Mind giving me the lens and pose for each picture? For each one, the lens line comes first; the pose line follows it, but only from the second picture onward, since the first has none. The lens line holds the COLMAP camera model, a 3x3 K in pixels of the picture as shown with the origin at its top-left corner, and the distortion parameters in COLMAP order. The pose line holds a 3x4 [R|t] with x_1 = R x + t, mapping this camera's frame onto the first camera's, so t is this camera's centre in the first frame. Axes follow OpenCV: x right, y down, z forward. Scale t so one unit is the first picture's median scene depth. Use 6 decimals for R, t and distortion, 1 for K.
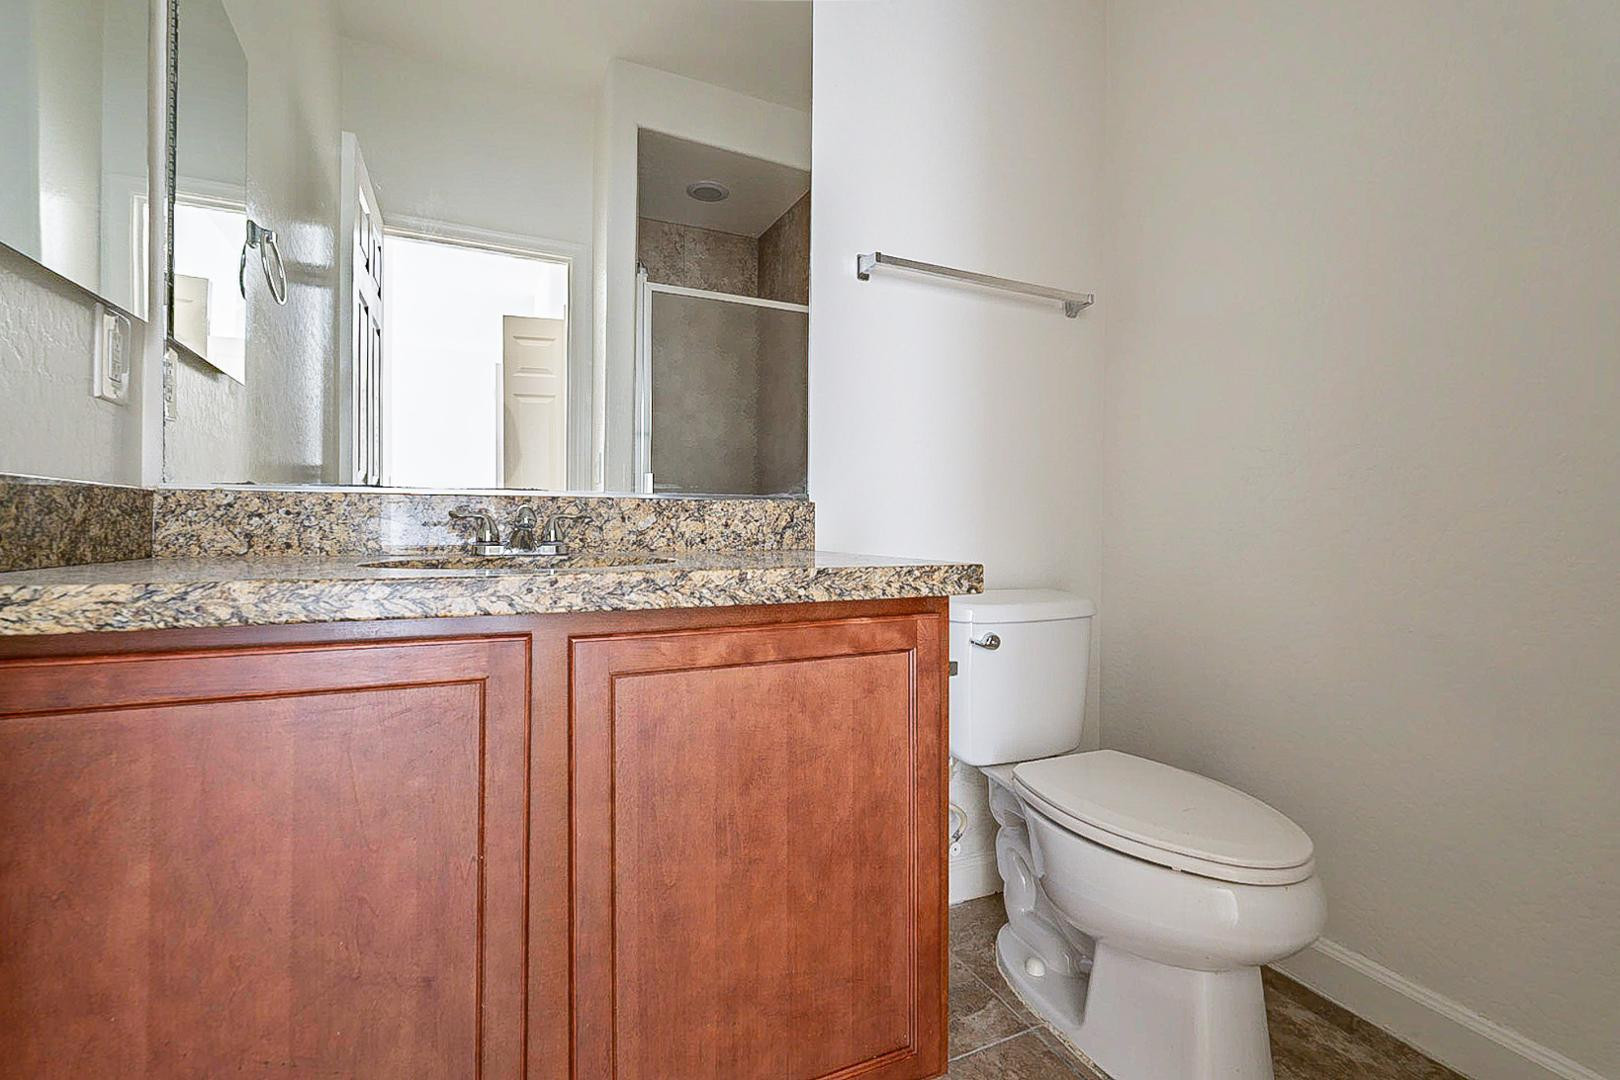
lens RADIAL K [[732.7, 0, 812.0], [0, 732.7, 531.7], [0, 0, 1]] dist [0.000580, -0.000386]
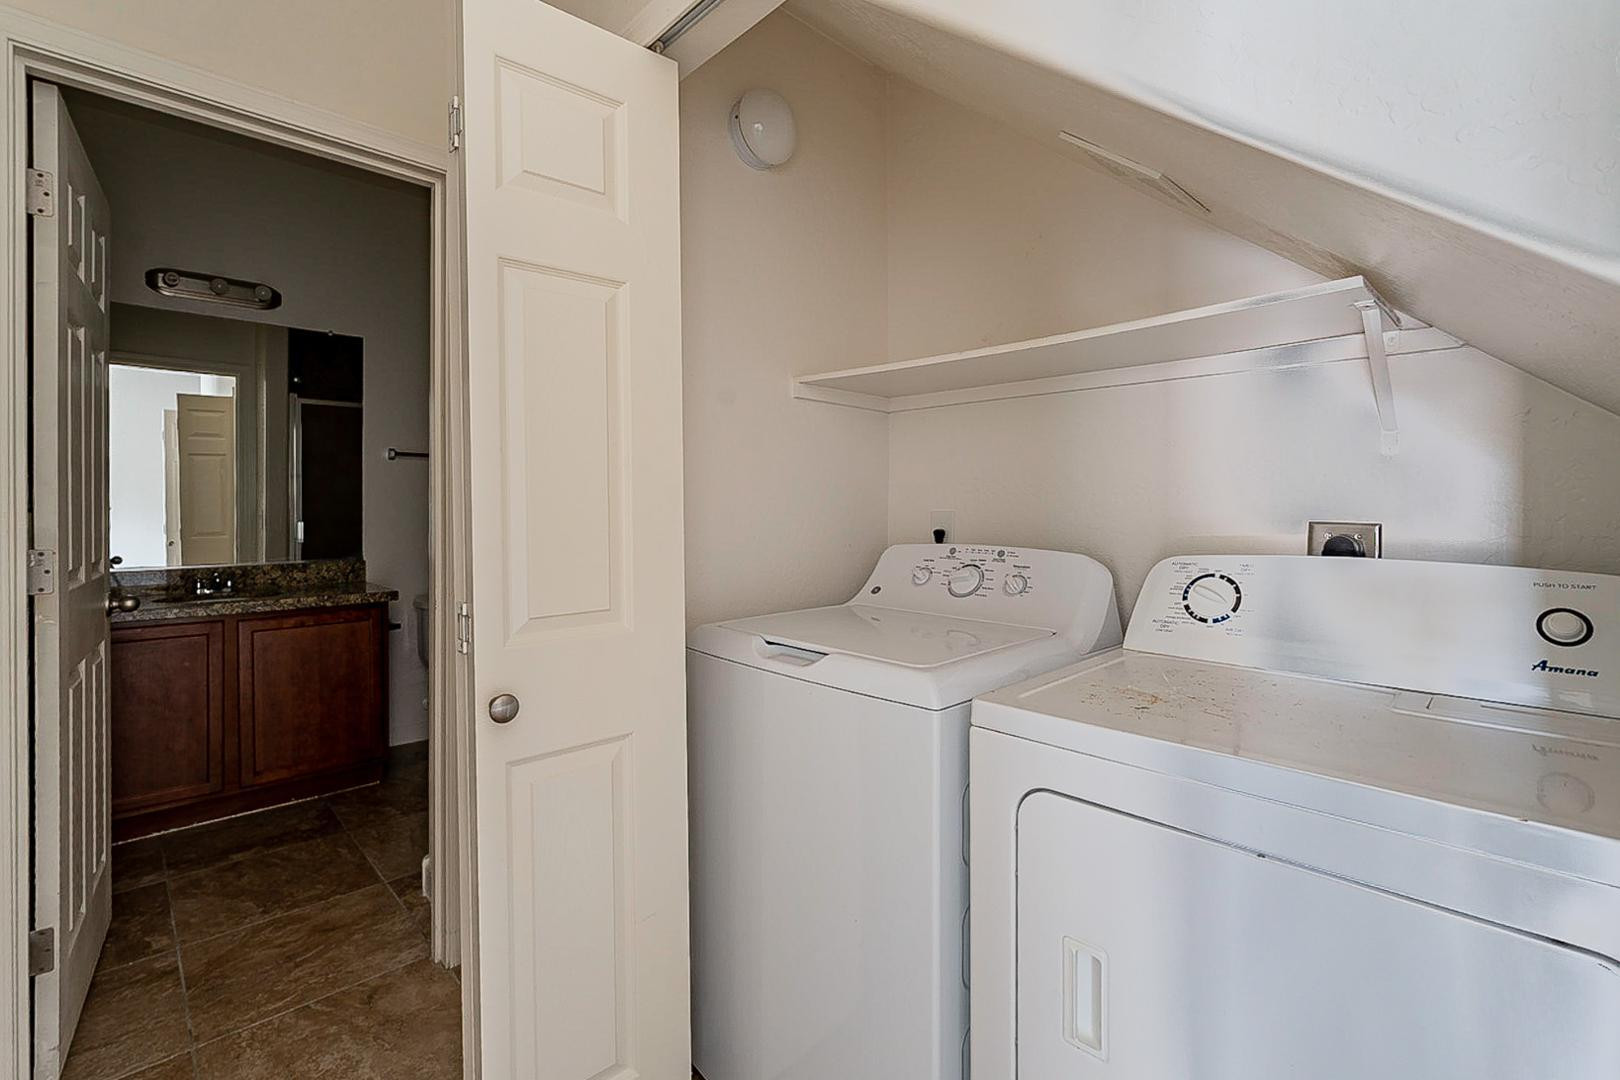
lens RADIAL K [[732.7, 0, 798.3], [0, 732.7, 510.5], [0, 0, 1]] dist [0.000580, -0.000386]
pose [[0.946090, -0.010255, 0.323742, 0.952748], [0.012717, 0.999904, -0.005491, -0.291892], [-0.323655, 0.009313, 0.946129, -2.818737]]
